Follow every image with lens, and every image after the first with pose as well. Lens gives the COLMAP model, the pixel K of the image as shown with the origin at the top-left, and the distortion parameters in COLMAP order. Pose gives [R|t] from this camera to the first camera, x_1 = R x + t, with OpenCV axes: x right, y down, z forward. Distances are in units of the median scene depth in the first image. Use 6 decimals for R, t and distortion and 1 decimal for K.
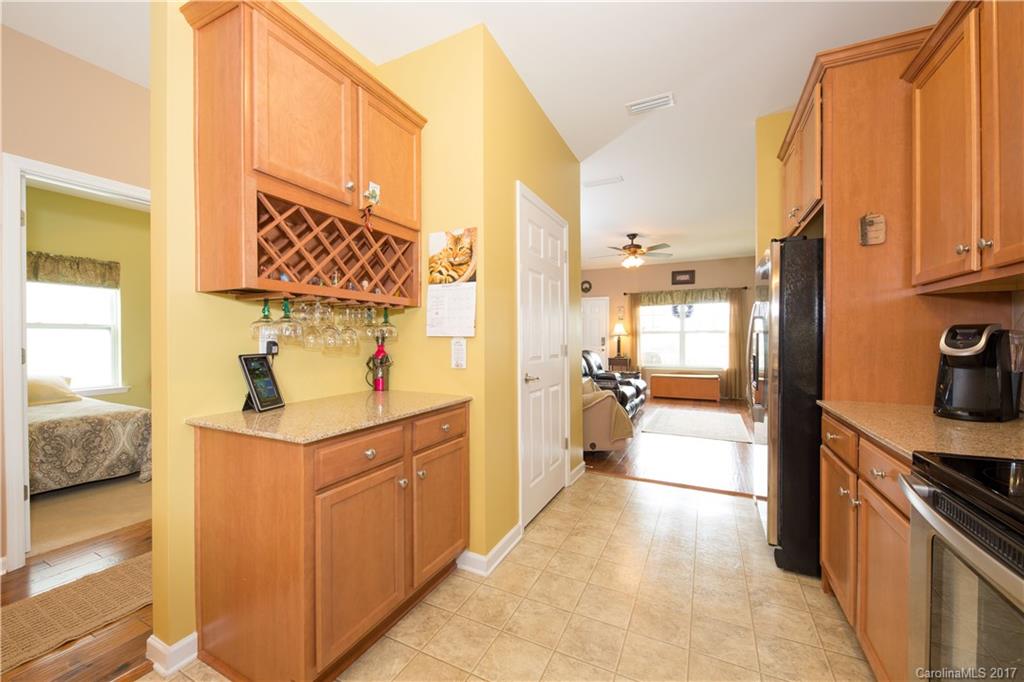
lens RADIAL K [[393.0, 0, 514.7], [0, 393.0, 341.9], [0, 0, 1]] dist [0.000486, -0.000018]
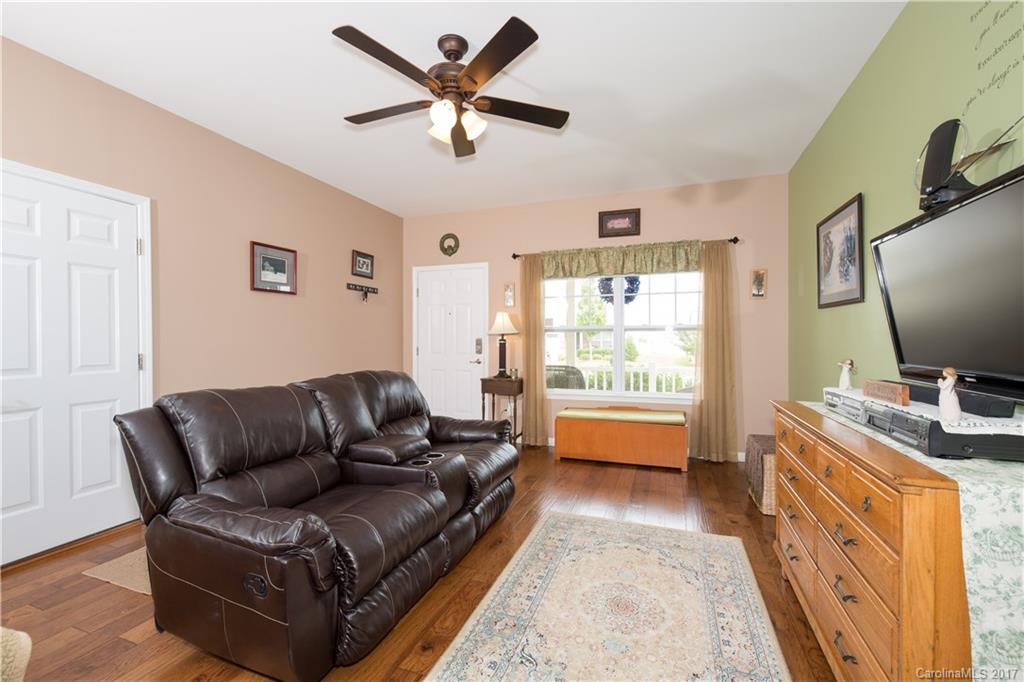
lens RADIAL K [[436.6, 0, 510.9], [0, 436.6, 340.5], [0, 0, 1]] dist [0.001310, 0.000024]
pose [[0.993882, -0.003935, 0.110380, 0.217840], [0.003785, 0.999992, 0.001561, -0.010148], [-0.110385, -0.001133, 0.993888, 0.432482]]
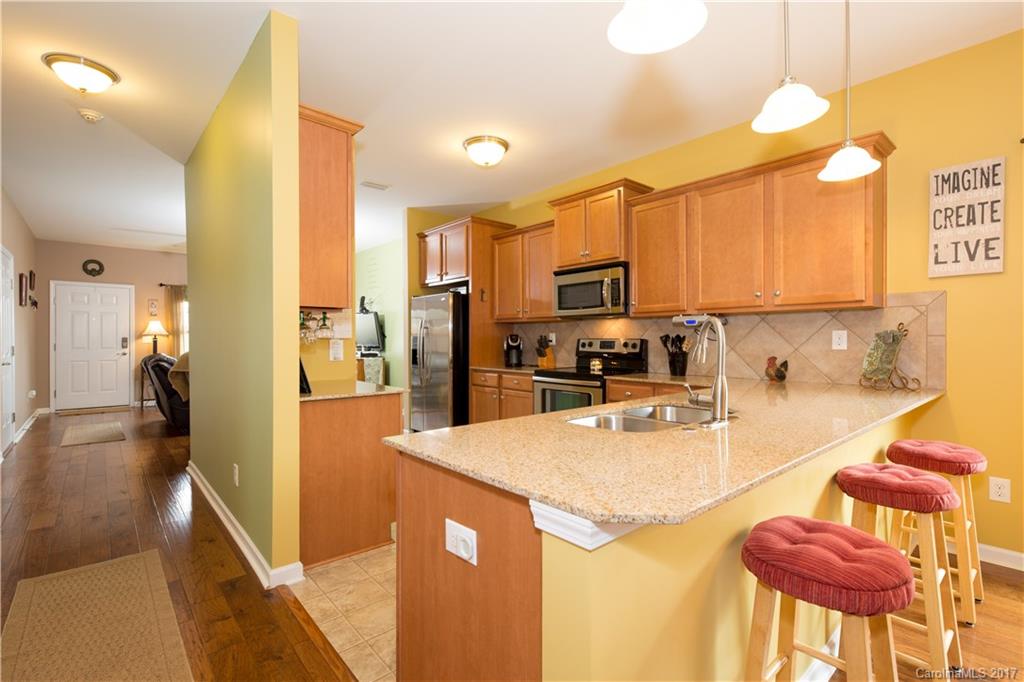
lens RADIAL K [[474.9, 0, 513.3], [0, 474.9, 339.9], [0, 0, 1]] dist [0.005442, 0.001214]
pose [[0.374585, -0.002203, 0.927190, -0.380536], [0.007322, 0.999973, -0.000582, -0.000478], [-0.927164, 0.007007, 0.374591, -0.058669]]
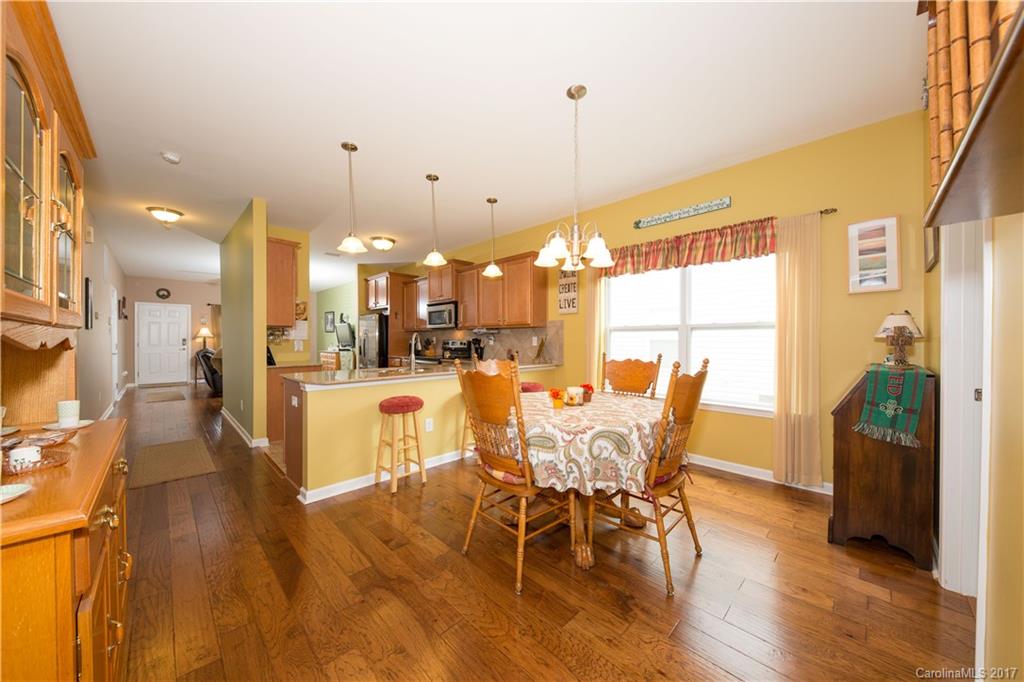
lens RADIAL K [[357.8, 0, 518.4], [0, 357.8, 341.6], [0, 0, 1]] dist [-0.003572, -0.000701]
pose [[0.307695, -0.003559, 0.951479, -0.529176], [0.004662, 0.999987, 0.002233, 0.000455], [-0.951474, 0.003749, 0.307707, -0.322022]]
